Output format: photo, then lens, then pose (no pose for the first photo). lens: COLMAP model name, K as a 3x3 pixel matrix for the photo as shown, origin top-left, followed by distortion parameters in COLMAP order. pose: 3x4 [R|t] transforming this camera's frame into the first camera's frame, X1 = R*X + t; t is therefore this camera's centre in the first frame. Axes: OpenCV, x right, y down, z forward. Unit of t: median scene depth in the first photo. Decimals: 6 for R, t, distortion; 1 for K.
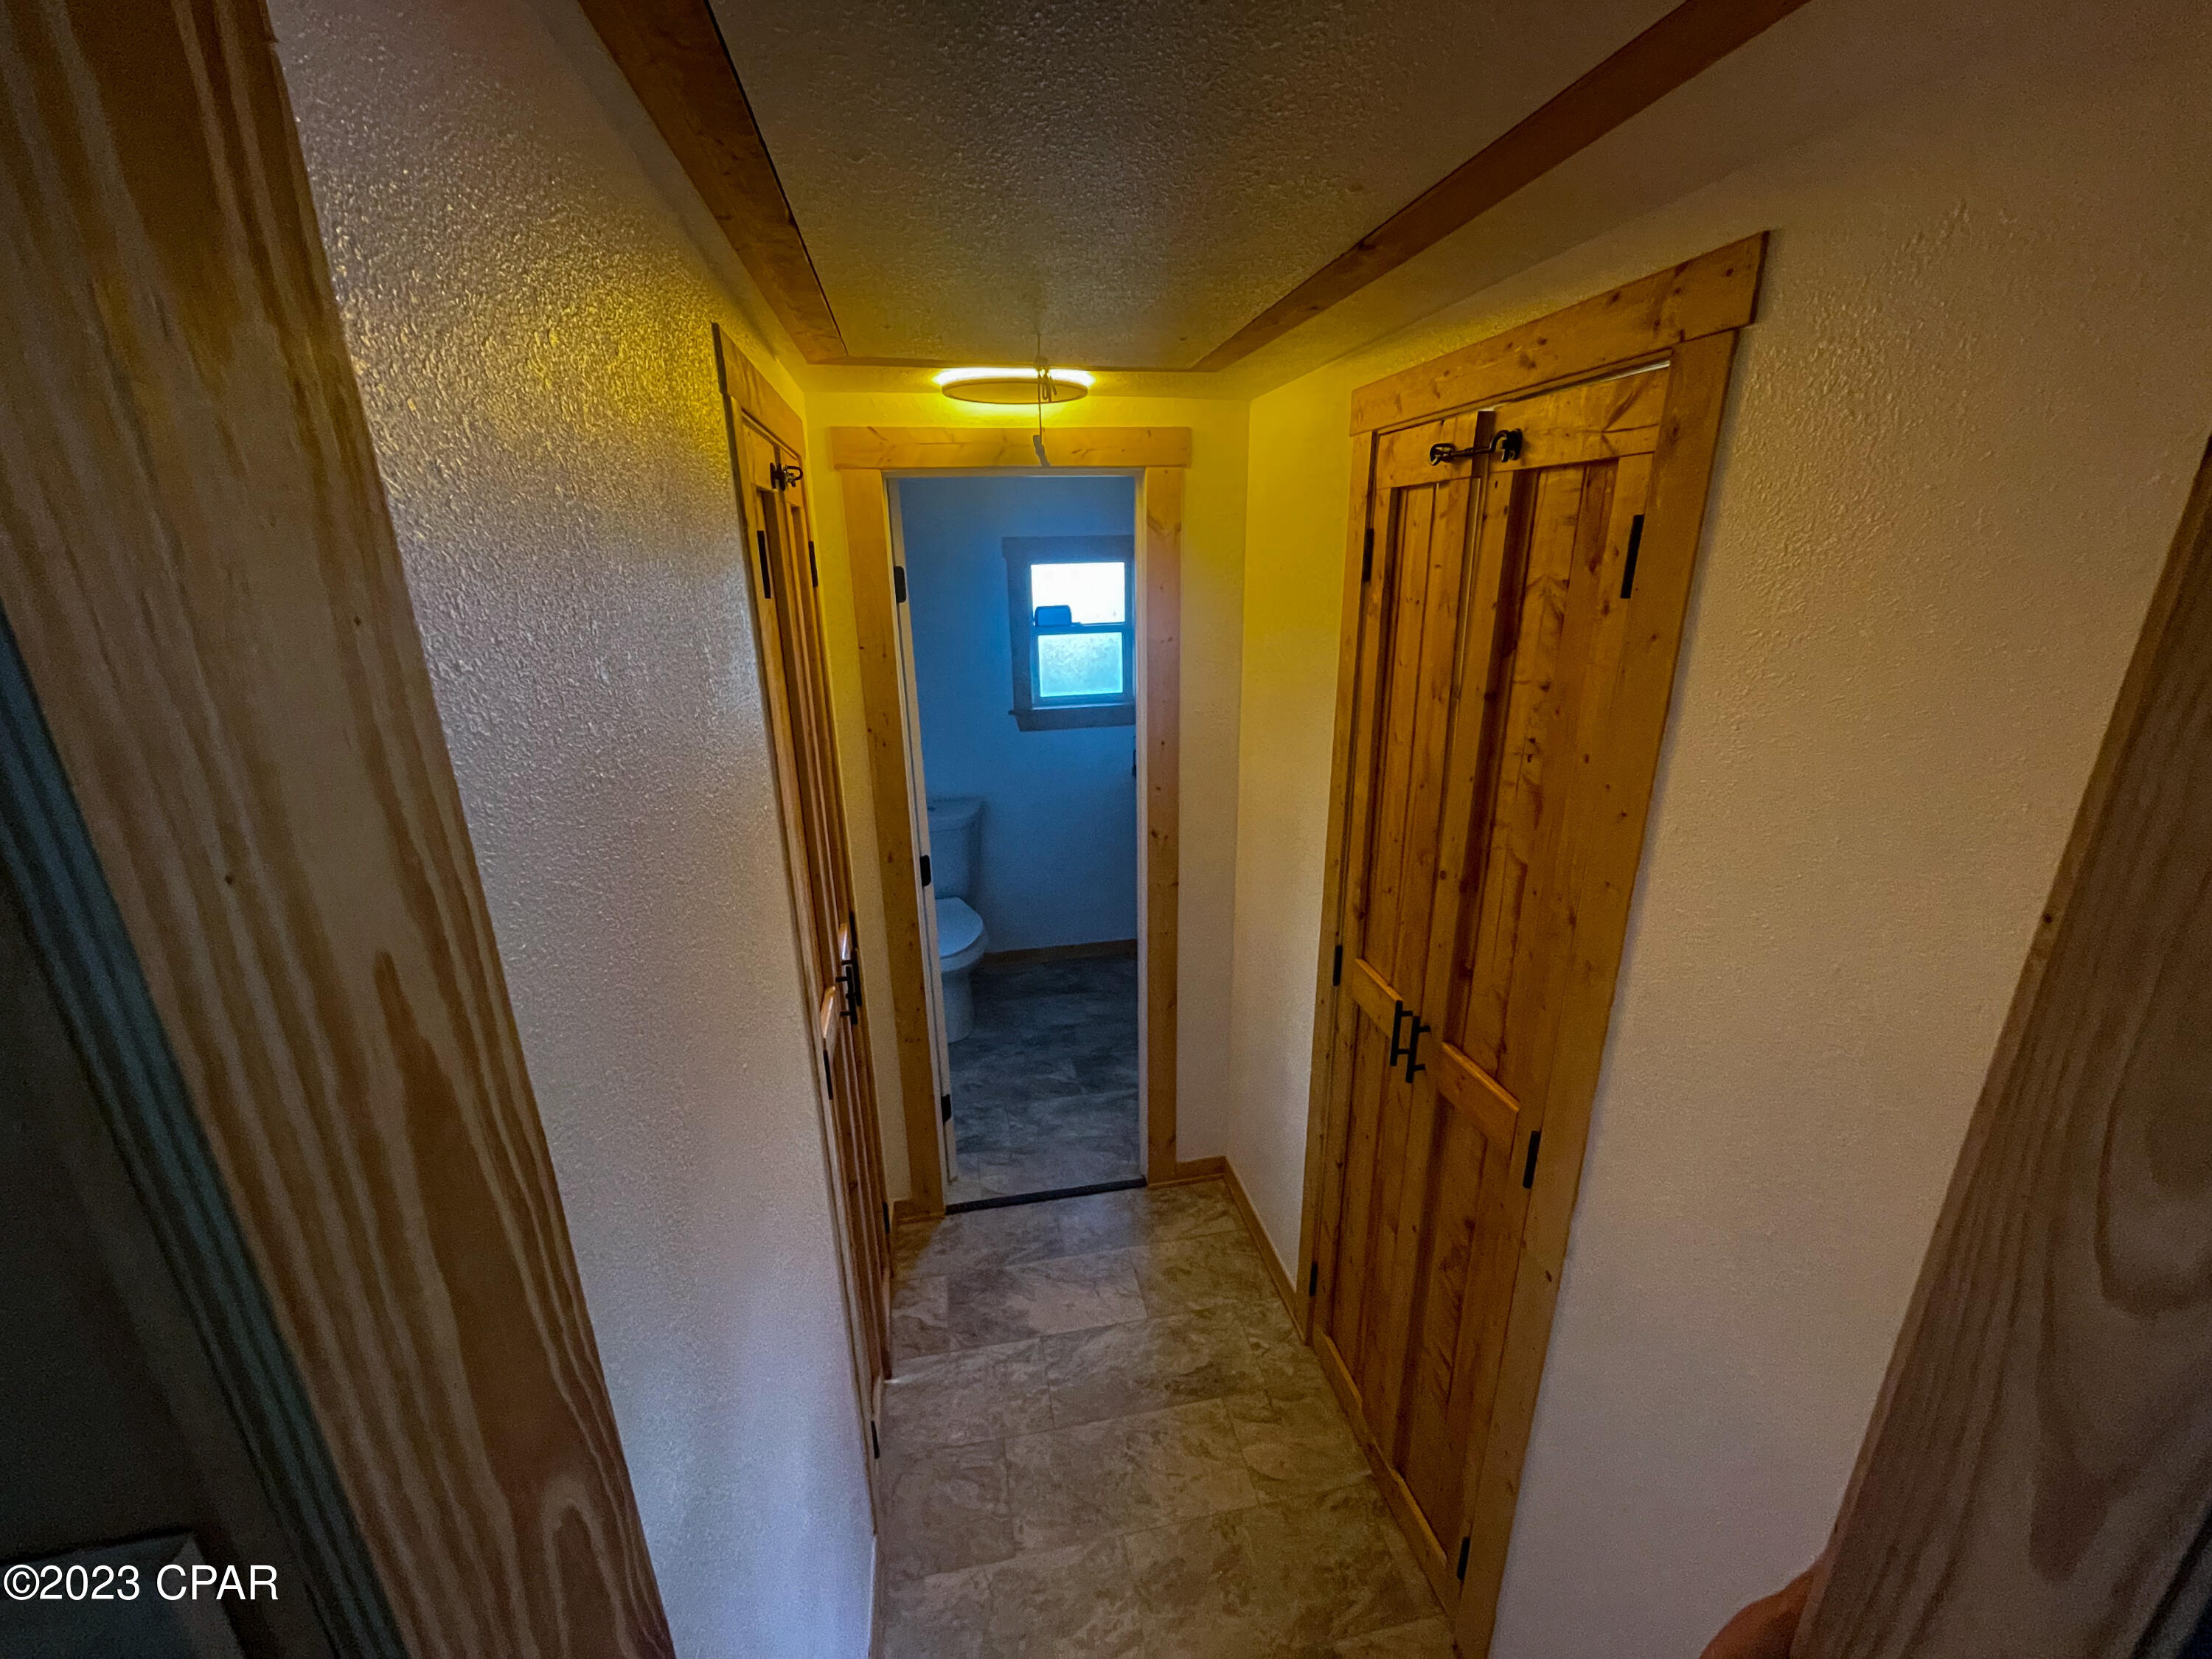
lens RADIAL K [[890.9, 0, 1124.8], [0, 890.9, 815.5], [0, 0, 1]] dist [-0.004506, 0.000296]
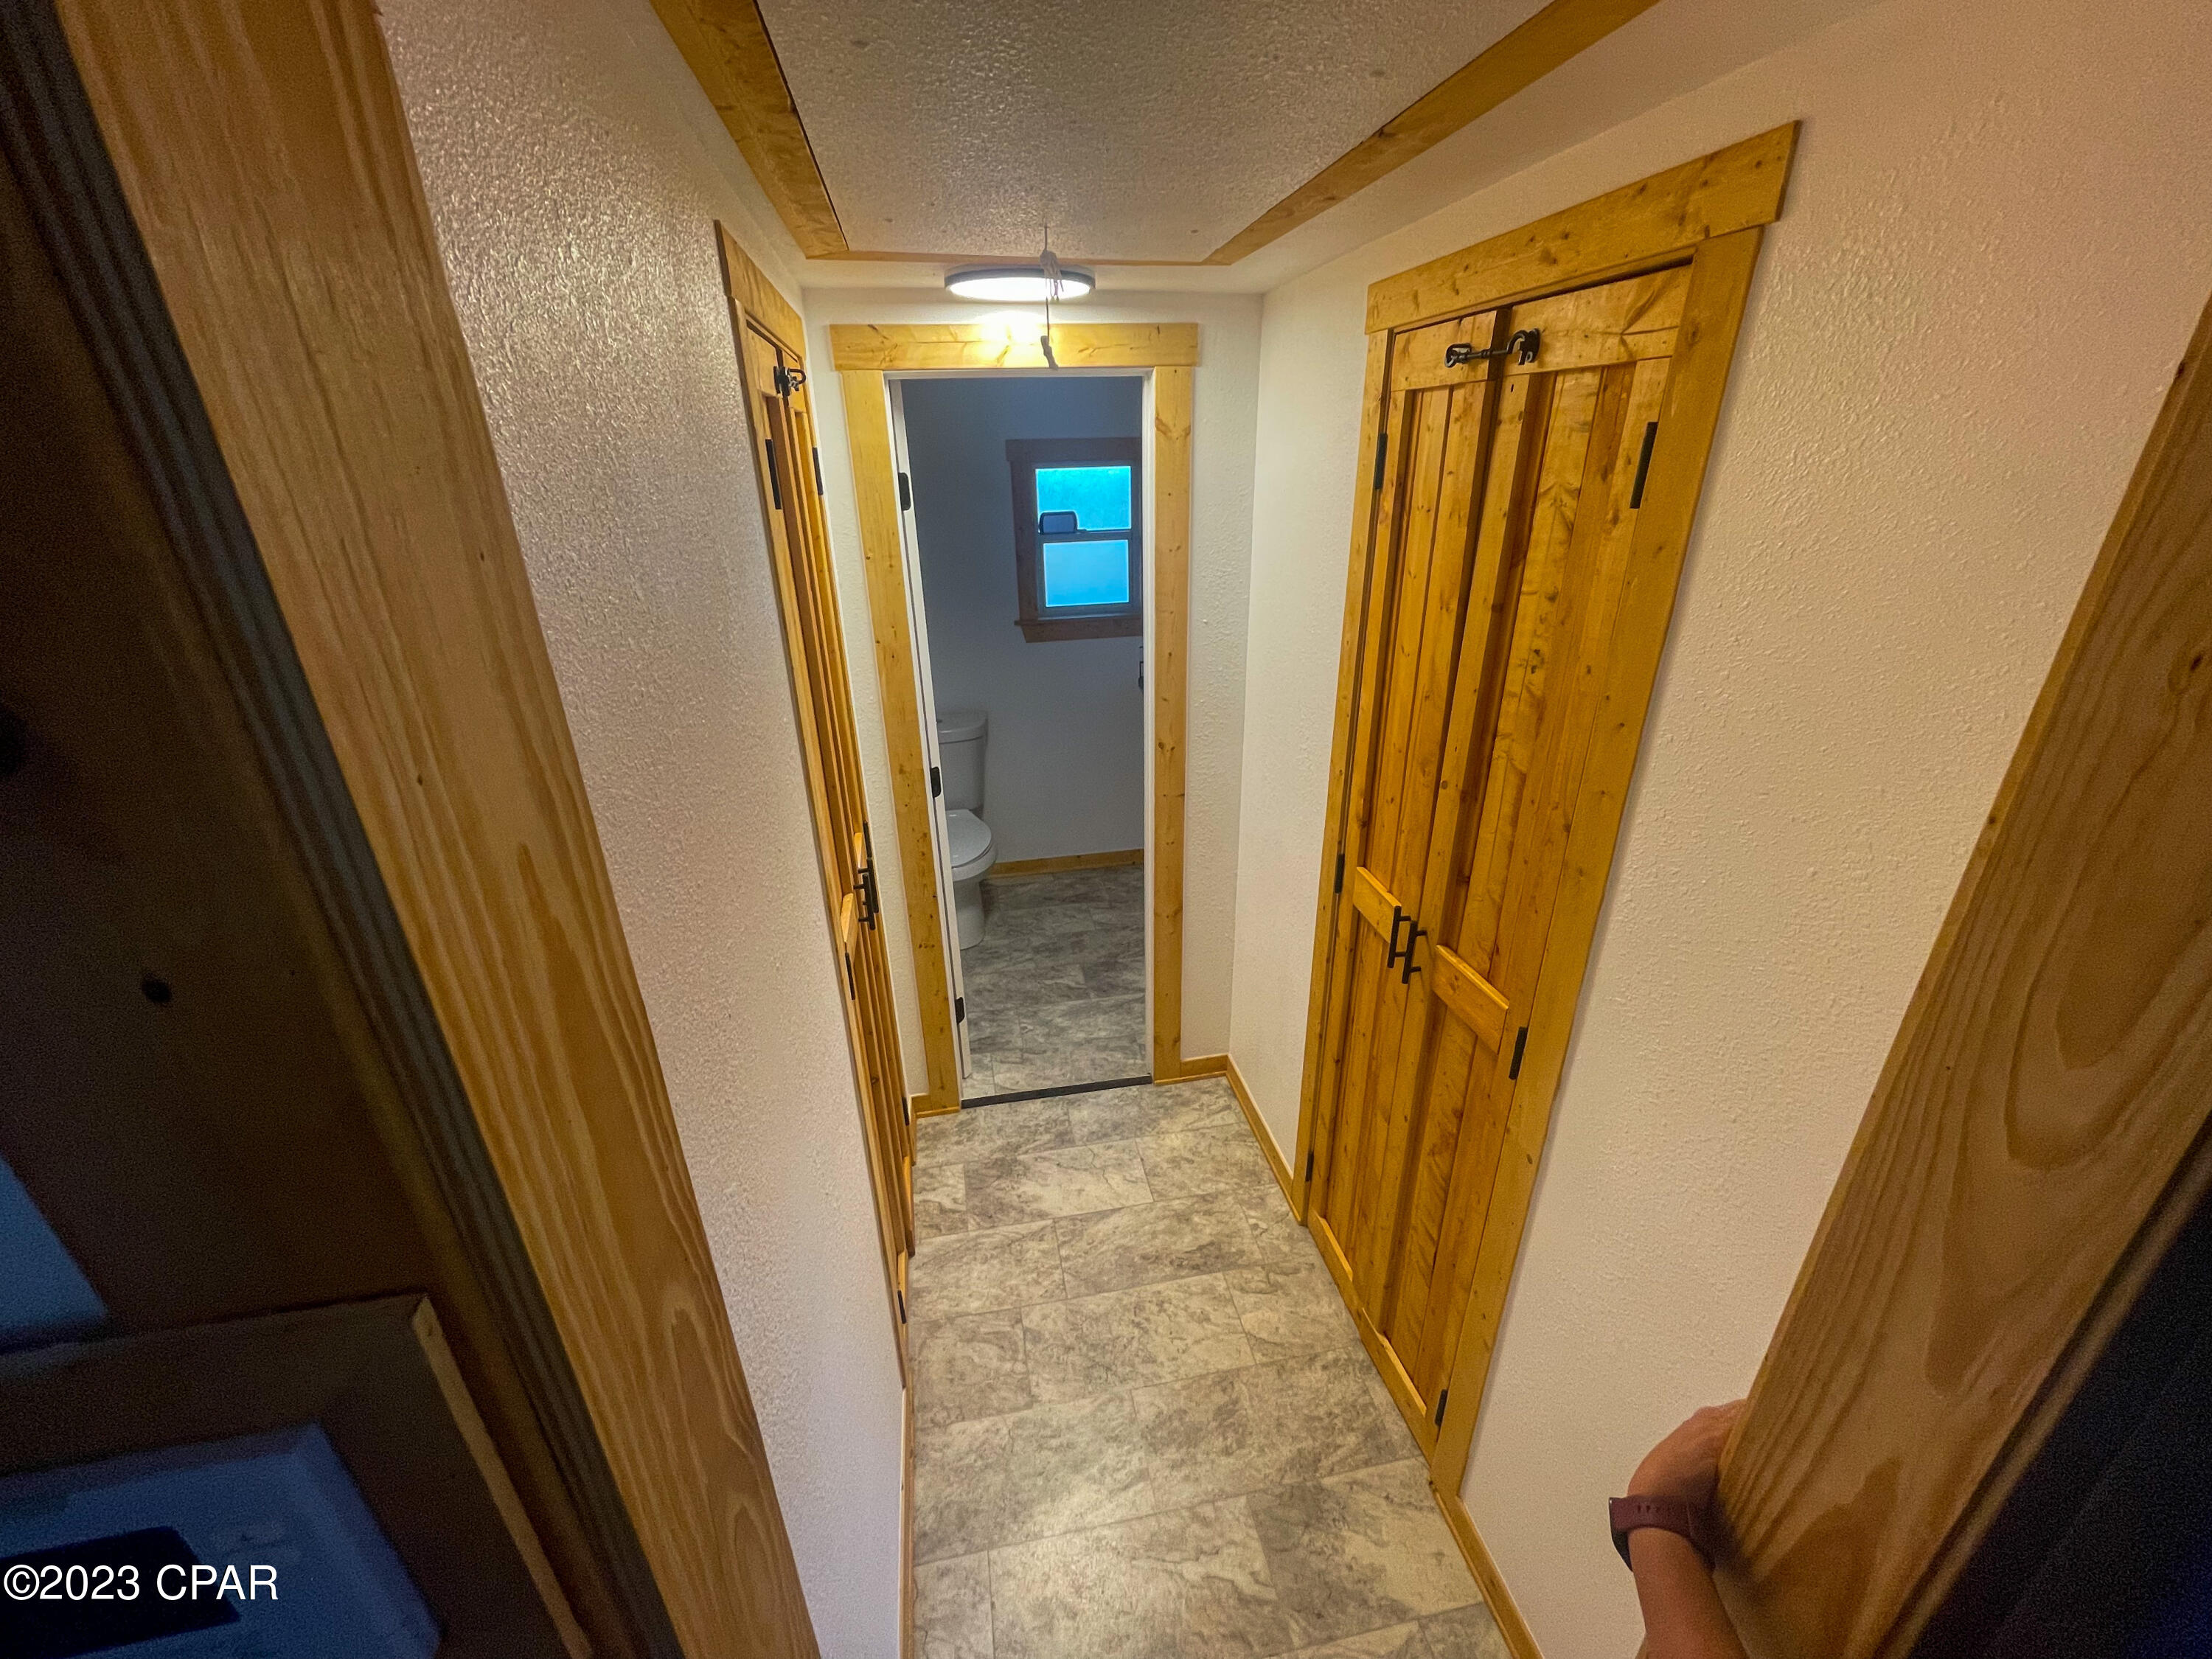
lens RADIAL K [[890.9, 0, 1122.7], [0, 890.9, 829.6], [0, 0, 1]] dist [-0.004506, 0.000296]
pose [[0.999966, -0.001452, -0.008148, -0.006290], [0.002374, 0.993454, 0.114205, 0.000519], [0.007929, -0.114220, 0.993424, -0.034717]]
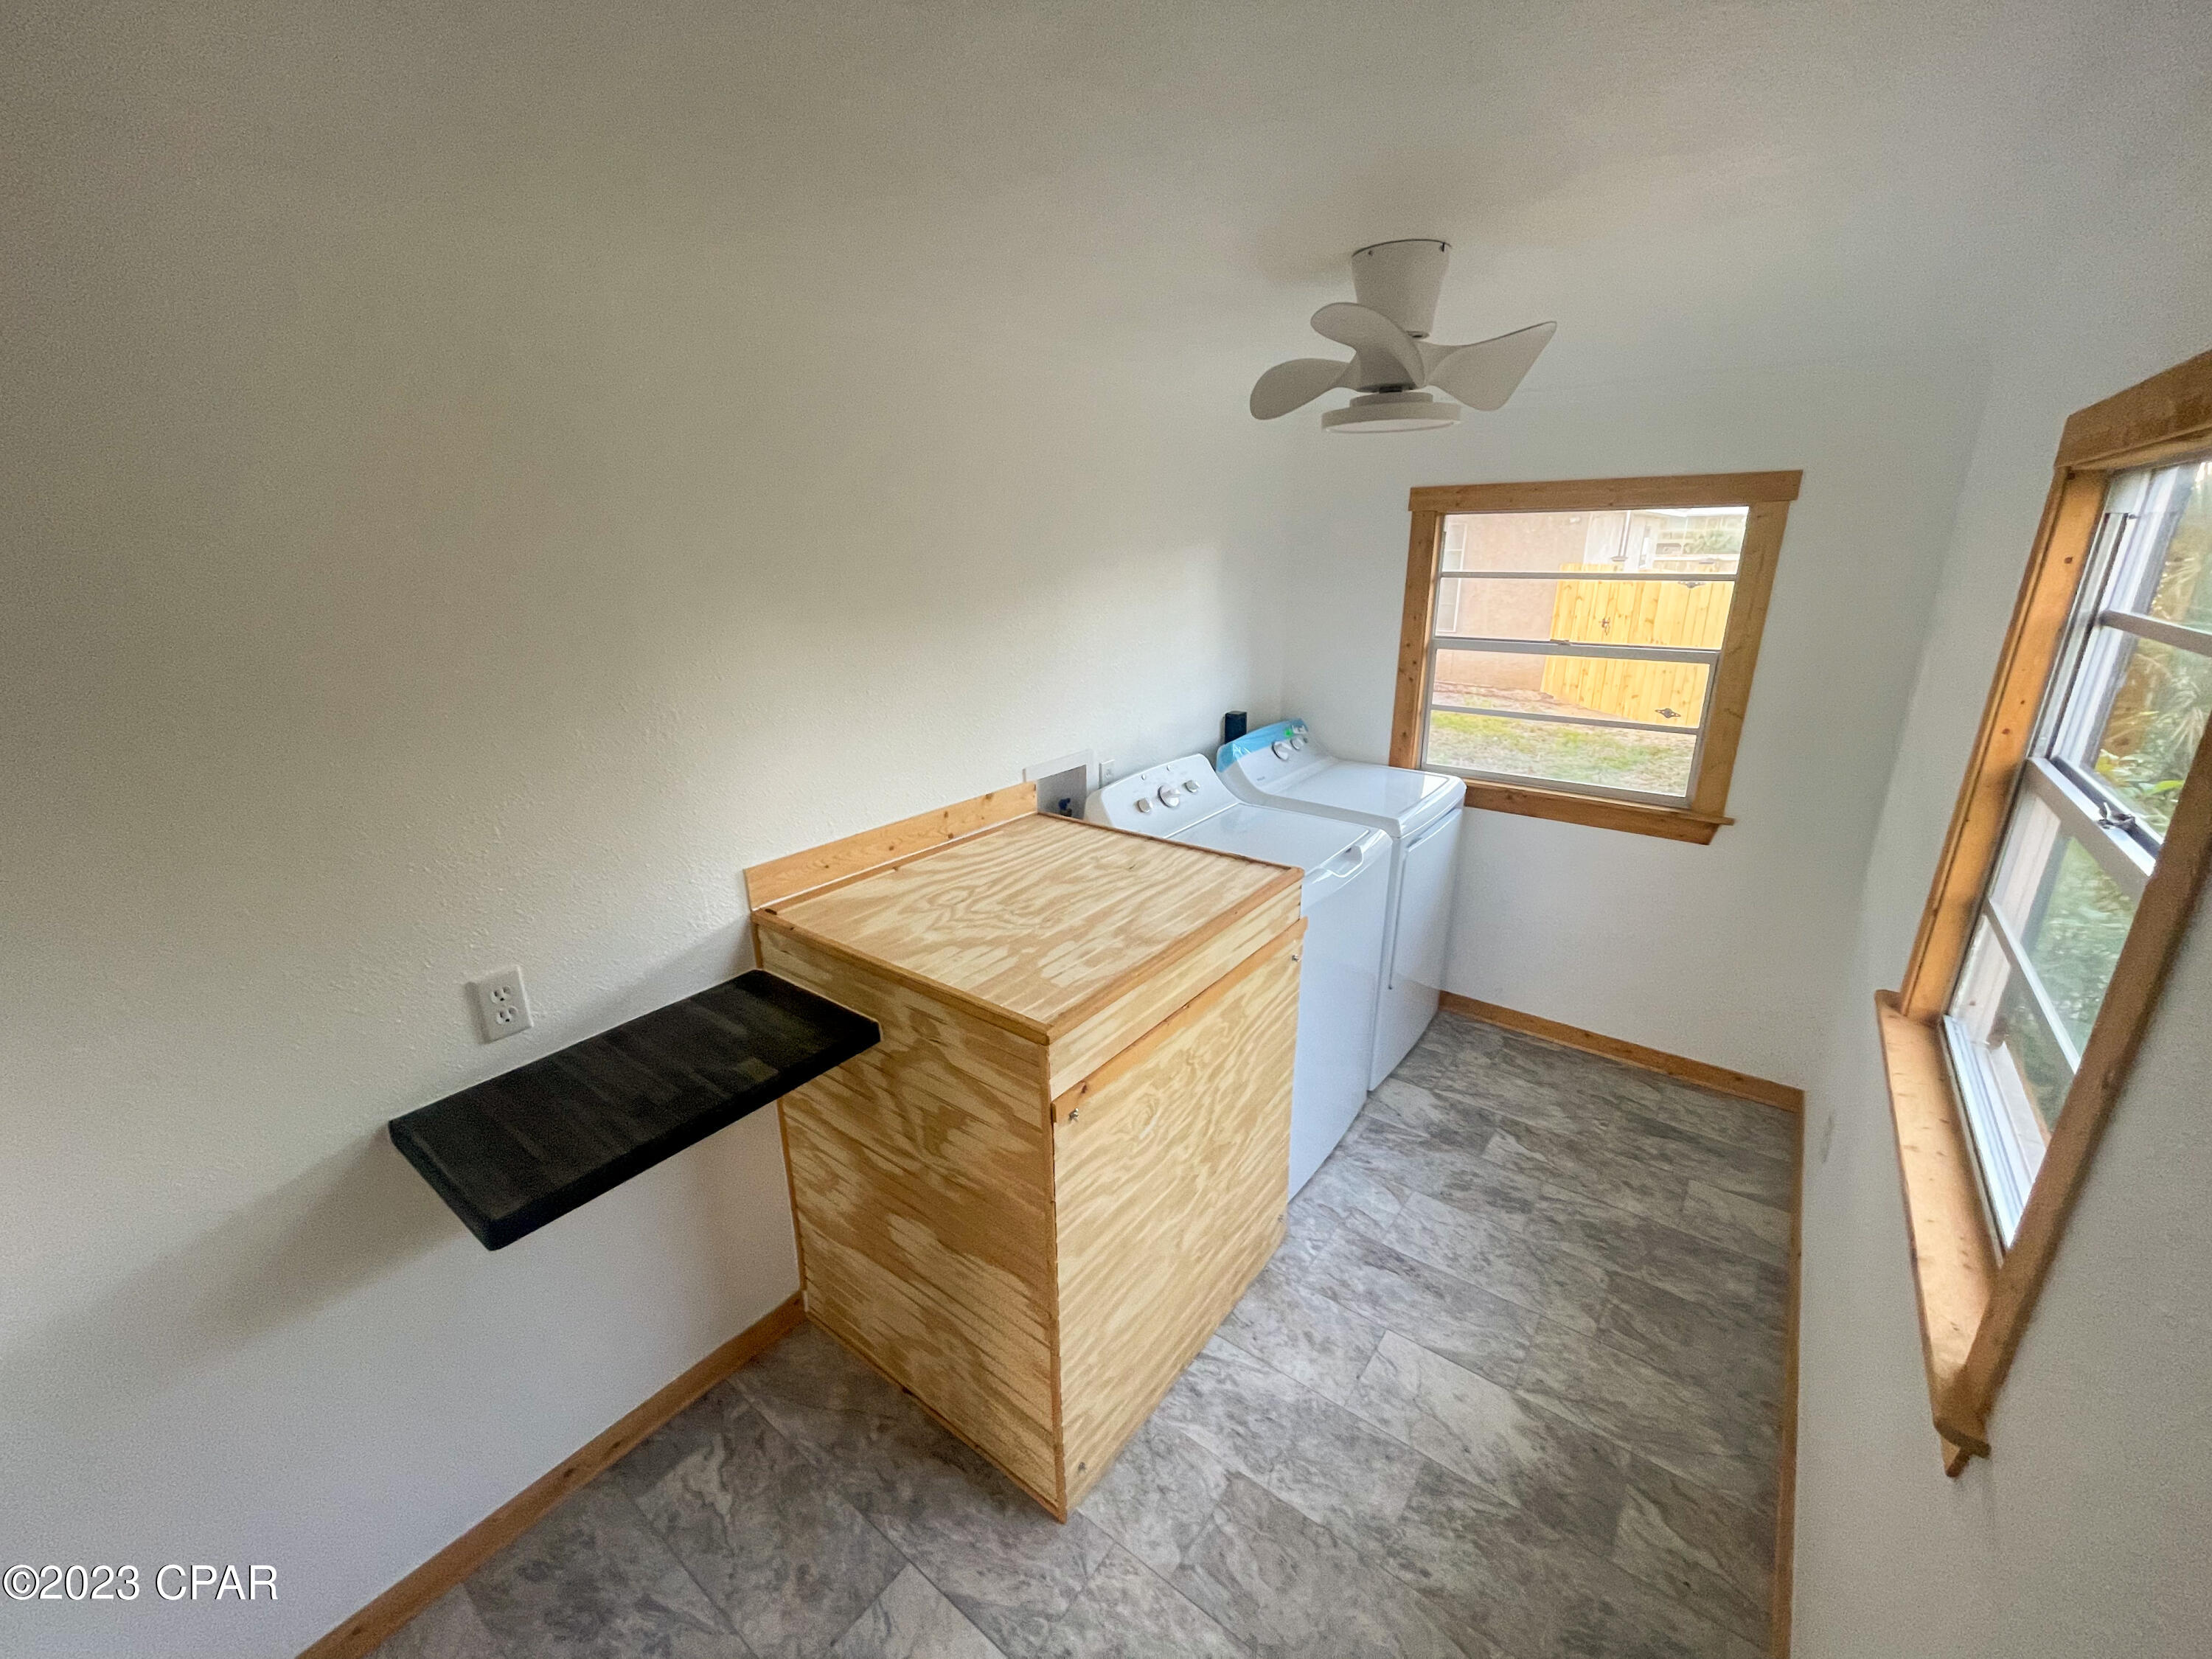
lens RADIAL K [[890.9, 0, 1102.4], [0, 890.9, 835.9], [0, 0, 1]] dist [-0.004506, 0.000296]
pose [[-0.647975, -0.230866, 0.725830, -1.310391], [0.223444, 0.853408, 0.470922, -1.428684], [-0.728149, 0.467328, -0.501401, 5.715323]]
